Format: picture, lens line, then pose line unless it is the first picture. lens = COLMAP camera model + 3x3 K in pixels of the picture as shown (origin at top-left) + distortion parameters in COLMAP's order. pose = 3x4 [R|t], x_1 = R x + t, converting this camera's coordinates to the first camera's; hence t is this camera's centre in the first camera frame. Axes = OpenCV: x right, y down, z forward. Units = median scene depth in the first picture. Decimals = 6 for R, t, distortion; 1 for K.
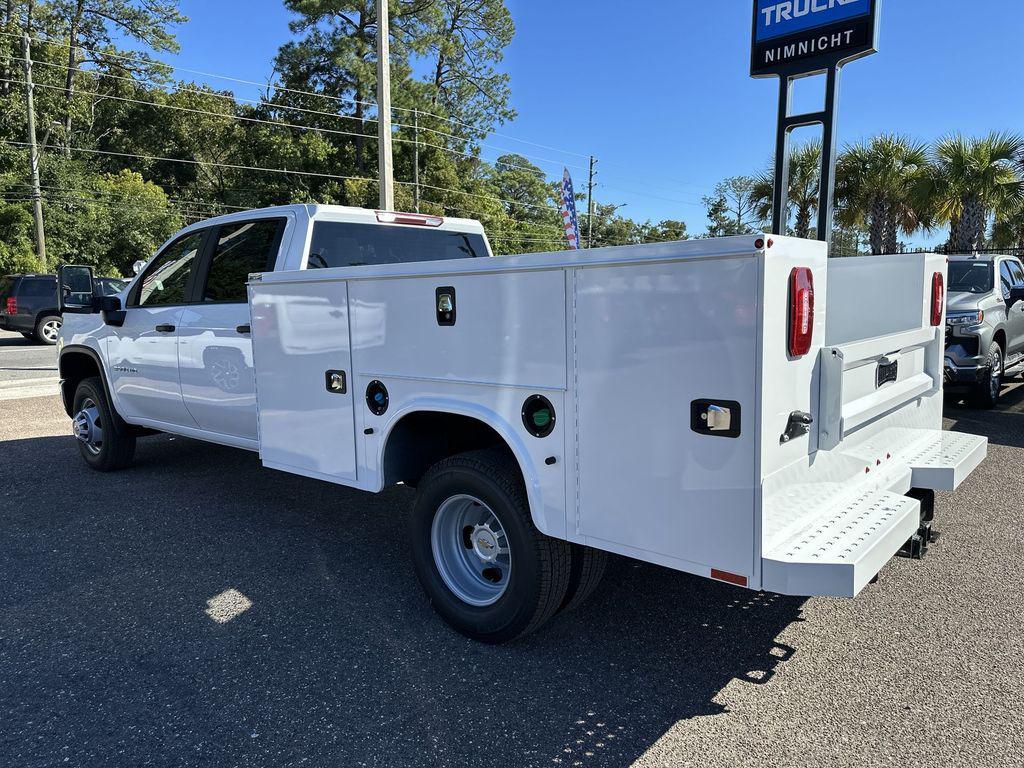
lens RADIAL K [[712.7, 0, 518.2], [0, 712.7, 382.0], [0, 0, 1]] dist [0.074287, -0.095205]
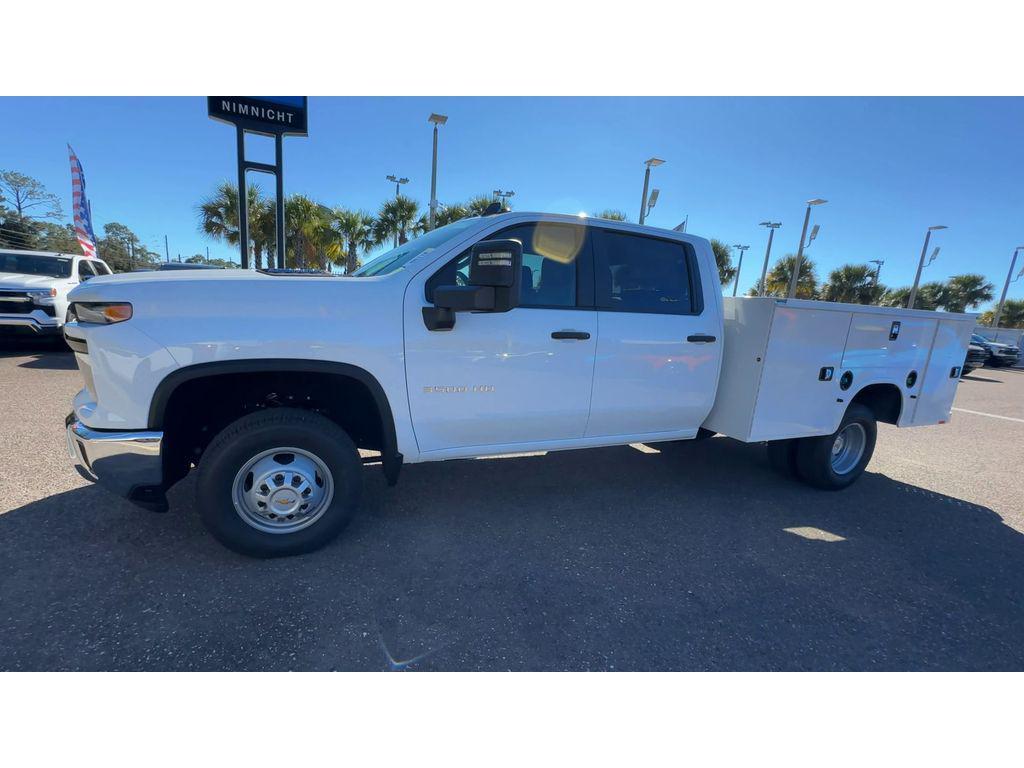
lens RADIAL K [[450.1, 0, 491.0], [0, 450.1, 408.4], [0, 0, 1]] dist [-0.004893, -0.000461]
pose [[0.445516, -0.152801, 0.882138, -0.529001], [0.037696, 0.987655, 0.152040, -0.037574], [-0.894480, -0.034483, 0.445776, 0.431580]]
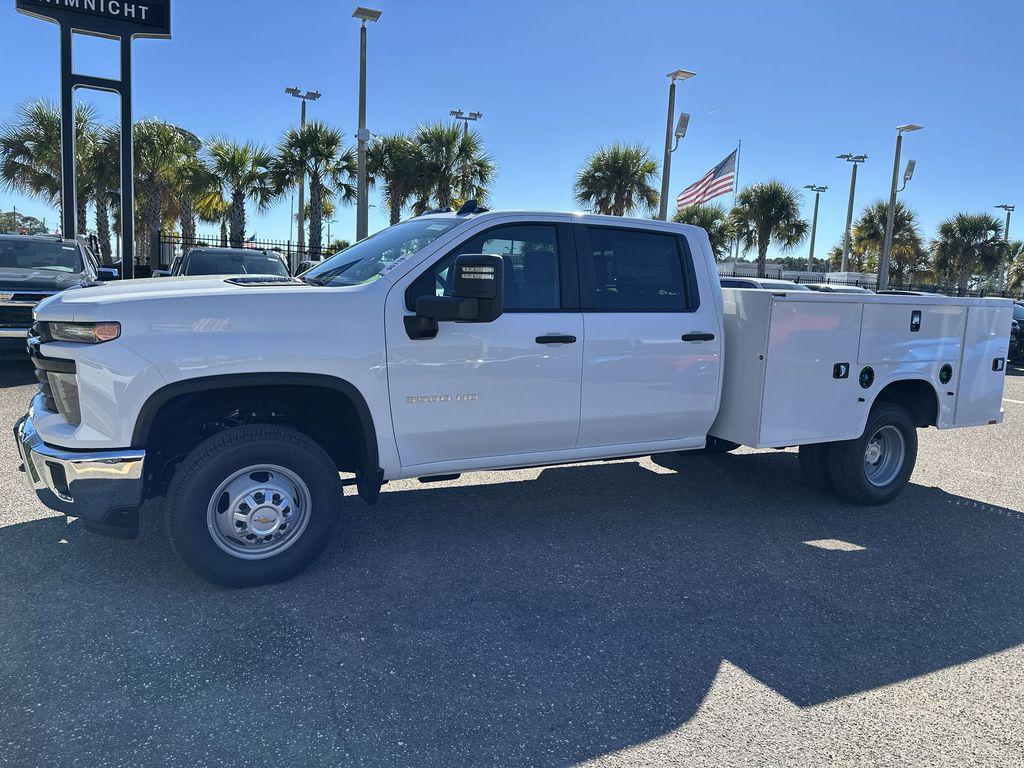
lens RADIAL K [[712.7, 0, 518.2], [0, 712.7, 382.0], [0, 0, 1]] dist [0.074287, -0.095205]
pose [[0.360438, -0.094899, 0.927943, -0.657605], [0.061599, 0.995061, 0.077836, -0.047028], [-0.930747, 0.029105, 0.364504, 0.380297]]
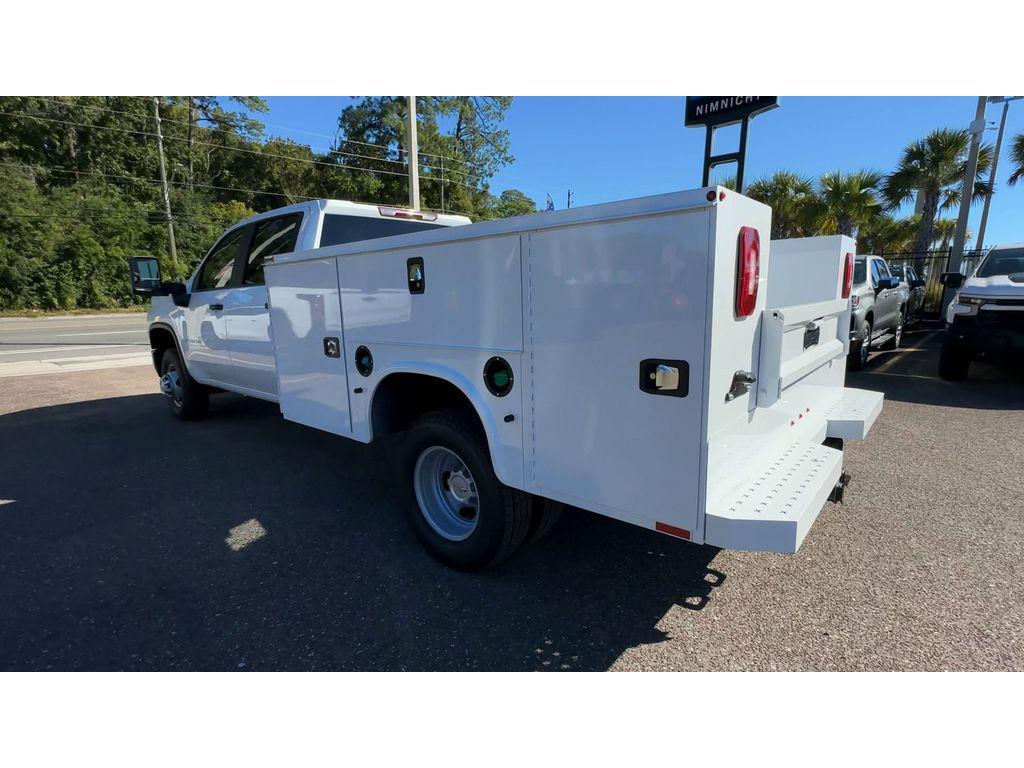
lens RADIAL K [[502.7, 0, 520.5], [0, 502.7, 386.9], [0, 0, 1]] dist [0.001615, 0.000380]
pose [[0.999981, -0.002718, 0.005611, 0.015718], [0.002341, 0.997811, 0.066096, 0.003555], [-0.005779, -0.066082, 0.997797, 0.066324]]
